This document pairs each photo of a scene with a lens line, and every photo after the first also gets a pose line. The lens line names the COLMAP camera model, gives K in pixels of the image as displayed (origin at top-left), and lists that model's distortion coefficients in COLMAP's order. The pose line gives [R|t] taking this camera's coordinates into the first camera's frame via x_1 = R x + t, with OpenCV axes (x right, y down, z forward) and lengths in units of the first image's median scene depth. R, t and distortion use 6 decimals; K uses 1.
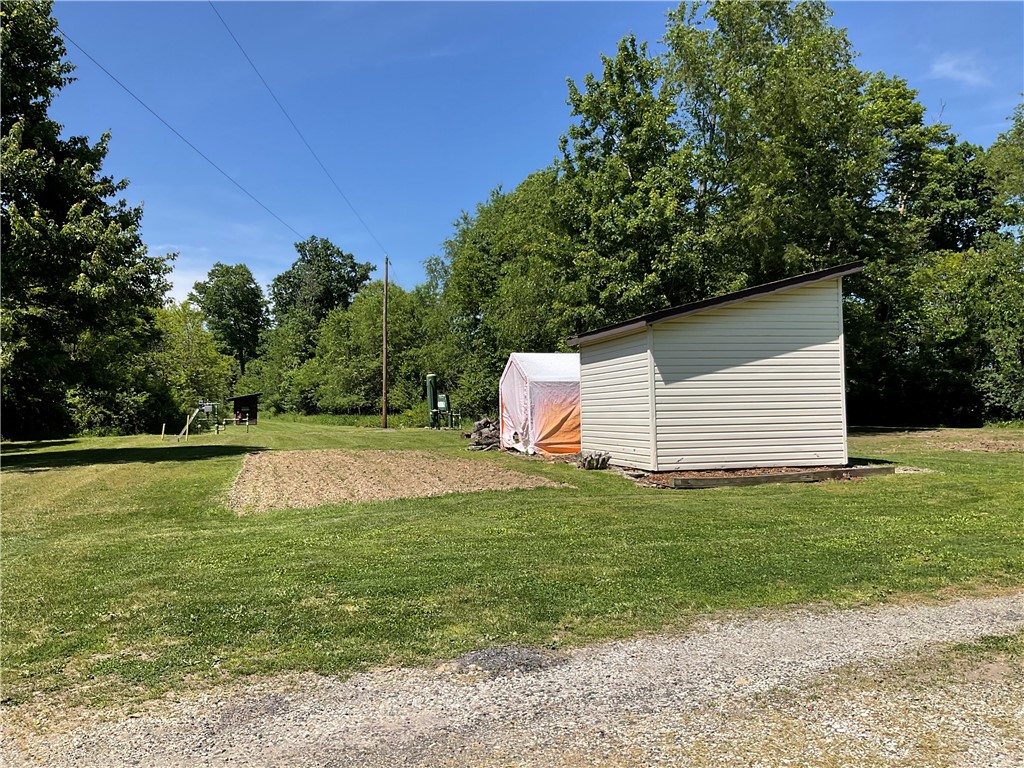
lens RADIAL K [[852.2, 0, 511.4], [0, 852.2, 375.8], [0, 0, 1]] dist [0.070578, -0.123810]
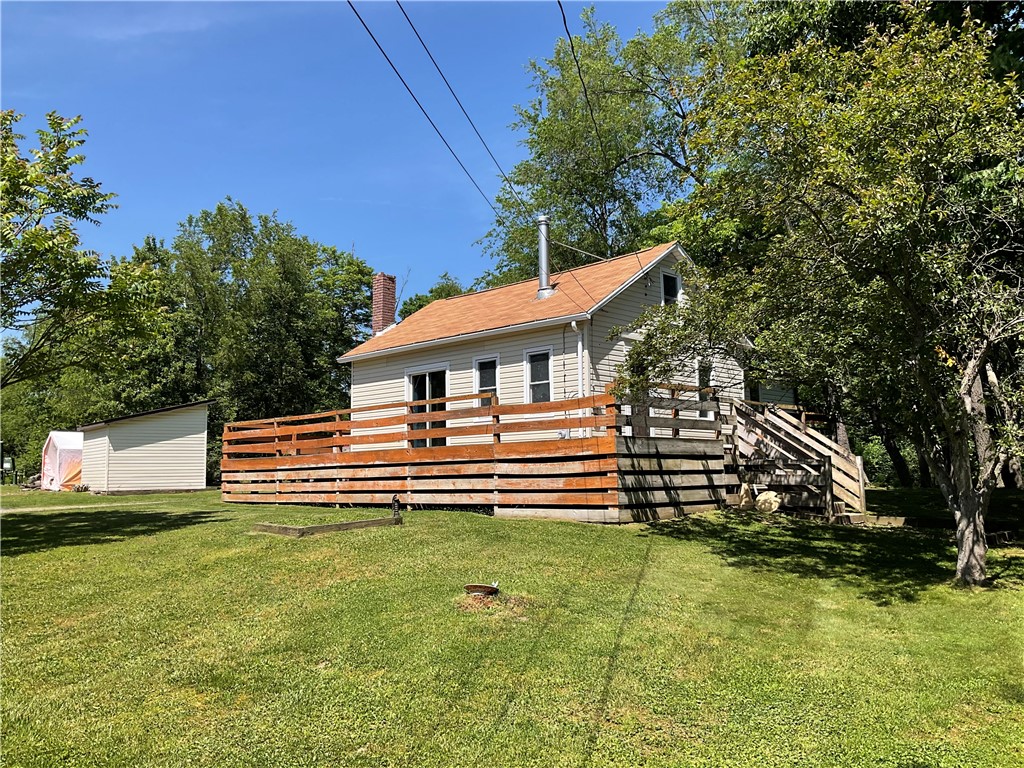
lens RADIAL K [[852.2, 0, 510.0], [0, 852.2, 386.8], [0, 0, 1]] dist [0.070578, -0.123810]
pose [[0.907082, 0.051459, 0.417796, 0.086871], [-0.022440, 0.997000, -0.074078, -0.007328], [-0.420354, 0.057820, 0.905516, -0.737394]]
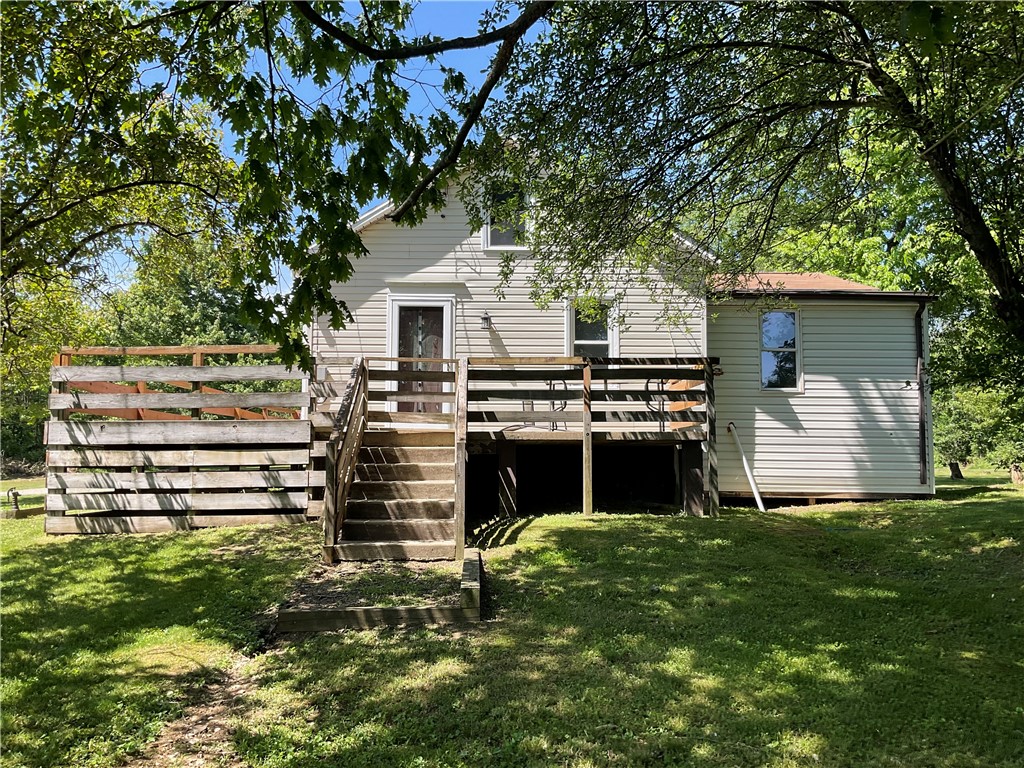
lens RADIAL K [[852.2, 0, 512.2], [0, 852.2, 382.0], [0, 0, 1]] dist [0.070578, -0.123810]
pose [[0.945213, -0.015489, -0.326086, 0.600595], [0.001351, 0.999051, -0.043537, -0.016654], [0.326451, 0.040711, 0.944337, -0.629525]]
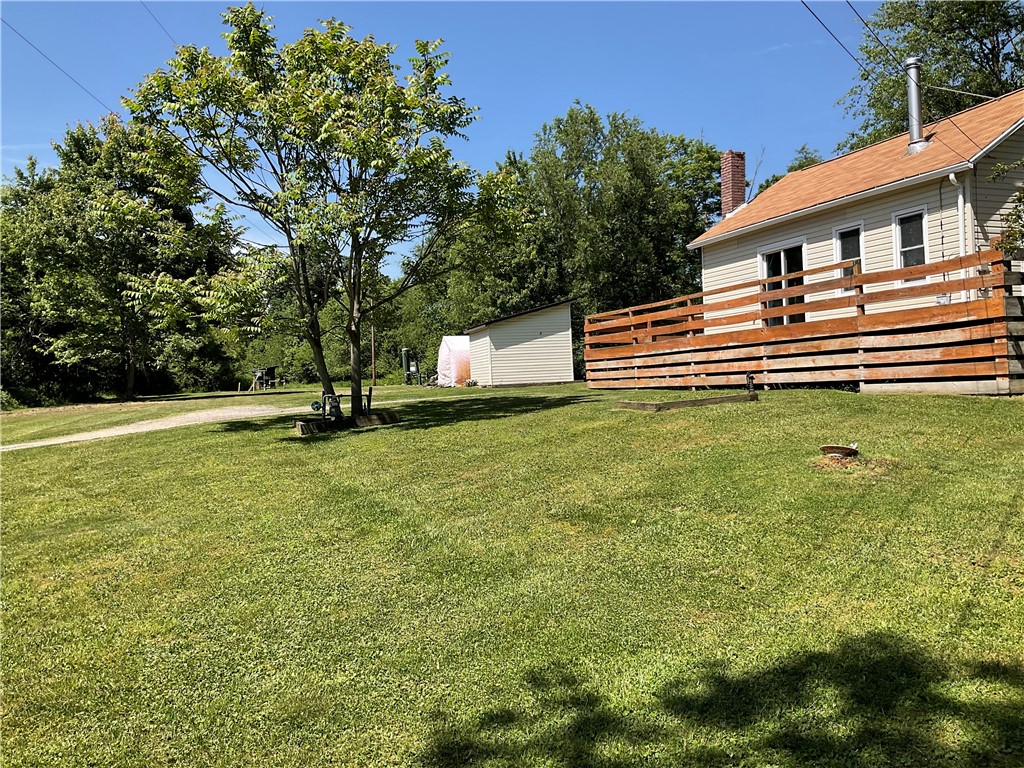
lens RADIAL K [[852.2, 0, 511.0], [0, 852.2, 392.6], [0, 0, 1]] dist [0.070578, -0.123810]
pose [[0.999488, -0.024141, 0.021003, 0.087932], [0.023012, 0.998359, 0.052444, 0.001858], [-0.022235, -0.051934, 0.998403, -0.747757]]
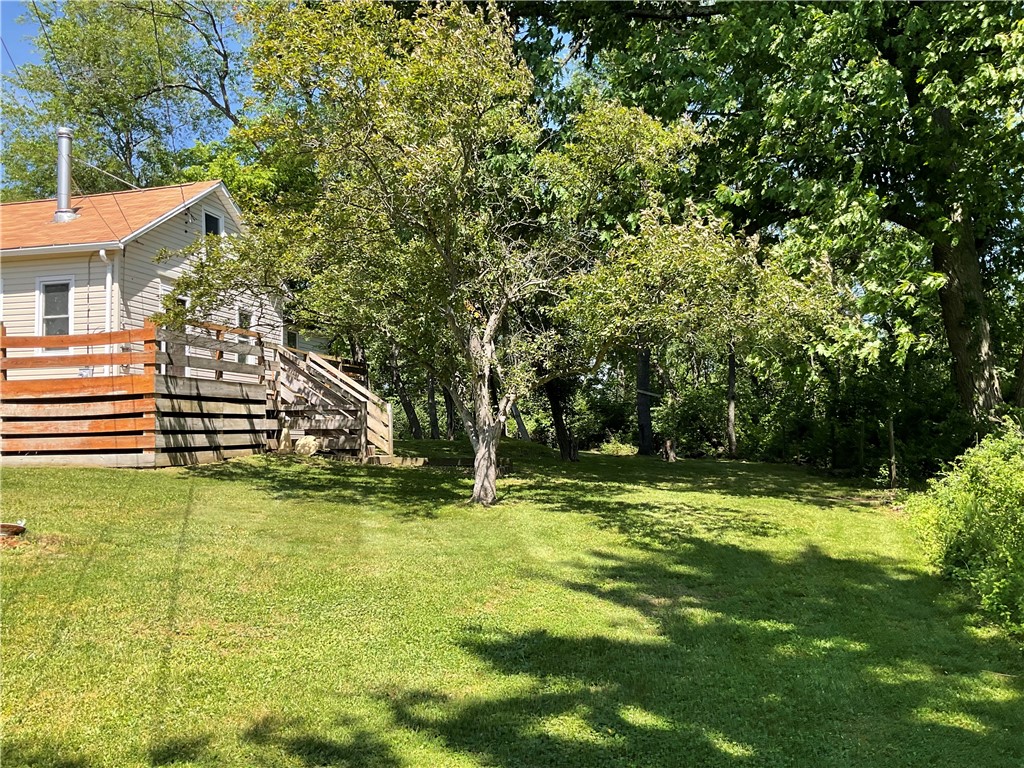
lens RADIAL K [[852.2, 0, 504.6], [0, 852.2, 393.2], [0, 0, 1]] dist [0.070578, -0.123810]
pose [[0.562668, 0.049934, 0.825174, 0.075464], [-0.032916, 0.998736, -0.037992, 0.003025], [-0.826027, -0.005785, 0.563600, -0.733272]]
